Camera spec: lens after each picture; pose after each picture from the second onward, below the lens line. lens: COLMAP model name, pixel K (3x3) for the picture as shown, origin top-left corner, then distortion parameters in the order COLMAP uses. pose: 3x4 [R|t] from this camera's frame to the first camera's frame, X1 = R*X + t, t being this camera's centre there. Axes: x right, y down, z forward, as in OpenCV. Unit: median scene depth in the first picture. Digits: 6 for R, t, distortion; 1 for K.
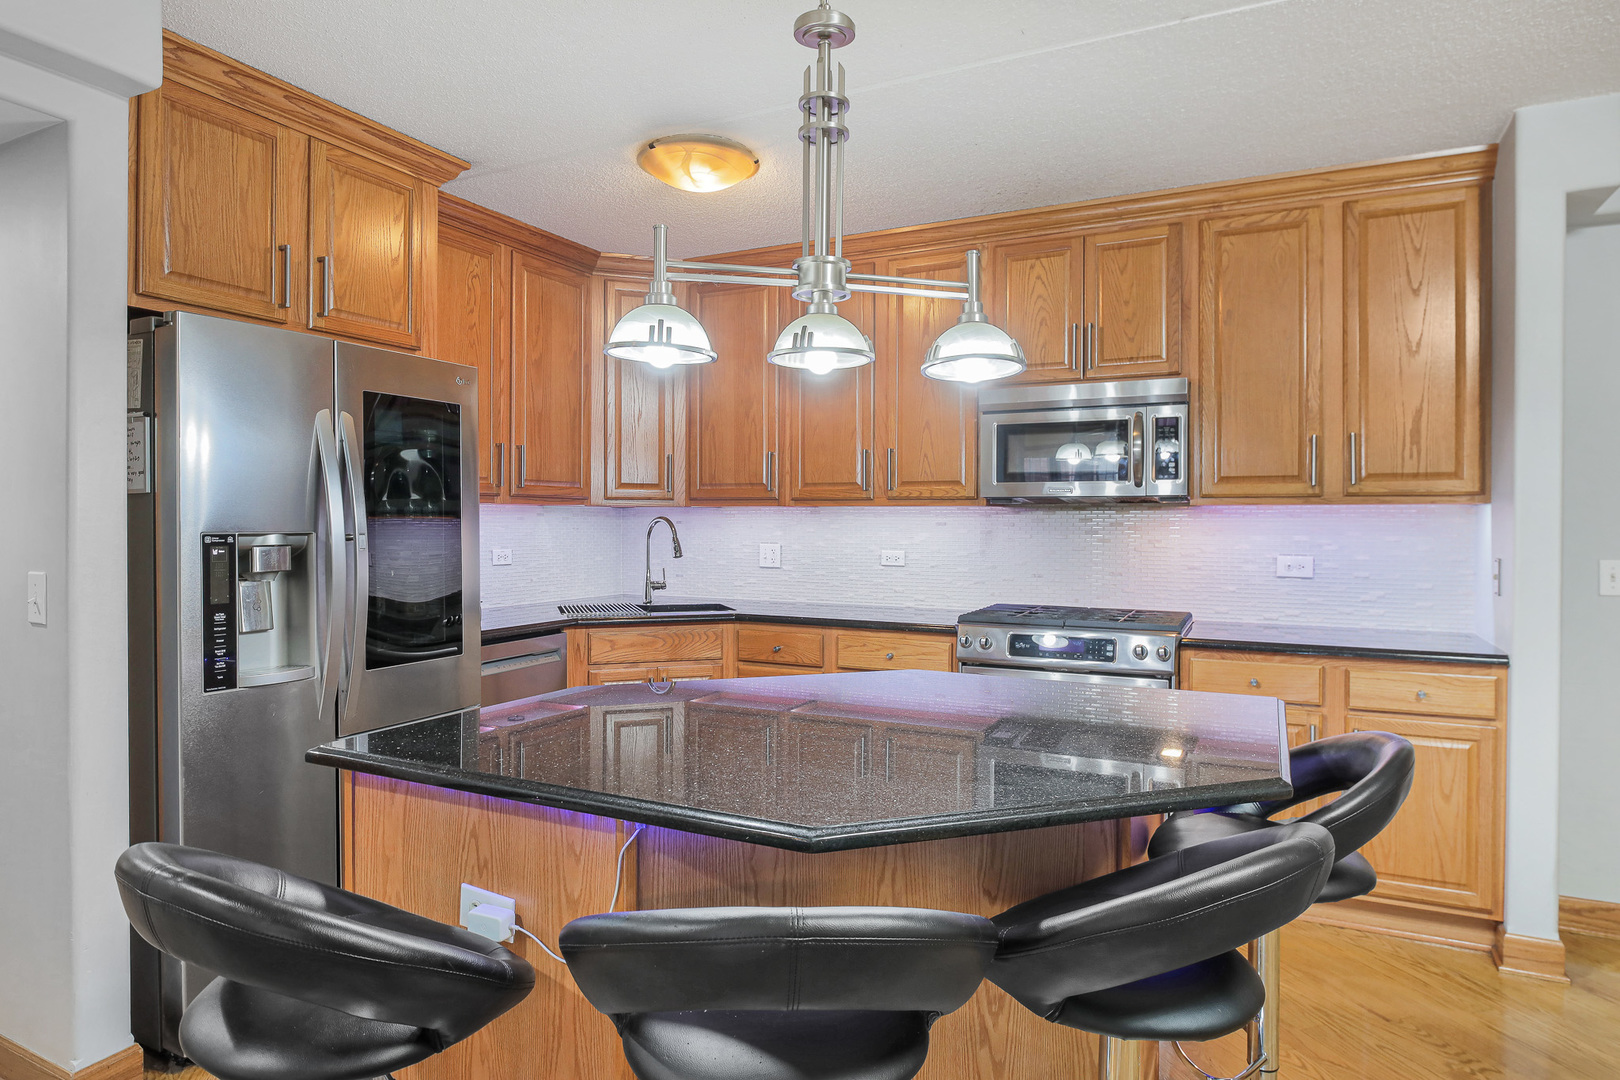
lens RADIAL K [[945.6, 0, 812.5], [0, 945.6, 523.7], [0, 0, 1]] dist [0.029246, -0.029160]
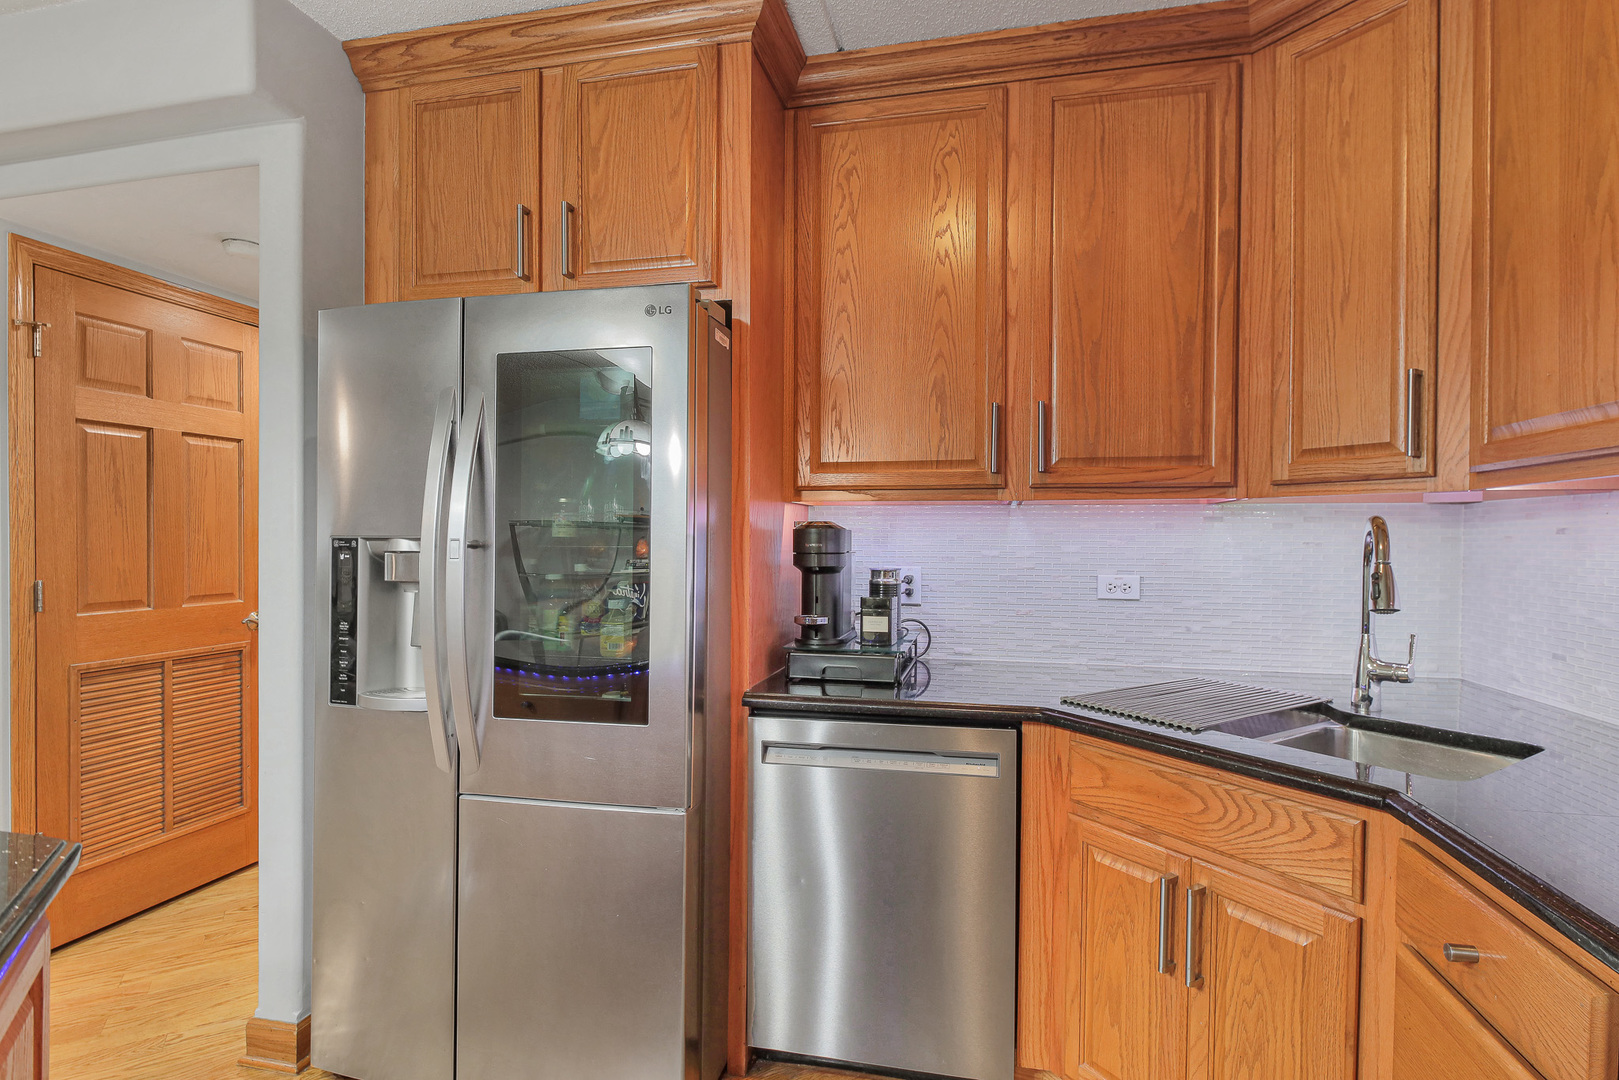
lens RADIAL K [[793.9, 0, 811.3], [0, 793.9, 546.4], [0, 0, 1]] dist [-0.003098, -0.000299]
pose [[0.246655, 0.010139, -0.969050, 0.112531], [-0.006110, 0.999942, 0.008906, 0.004421], [0.969084, 0.003725, 0.246703, 0.569506]]
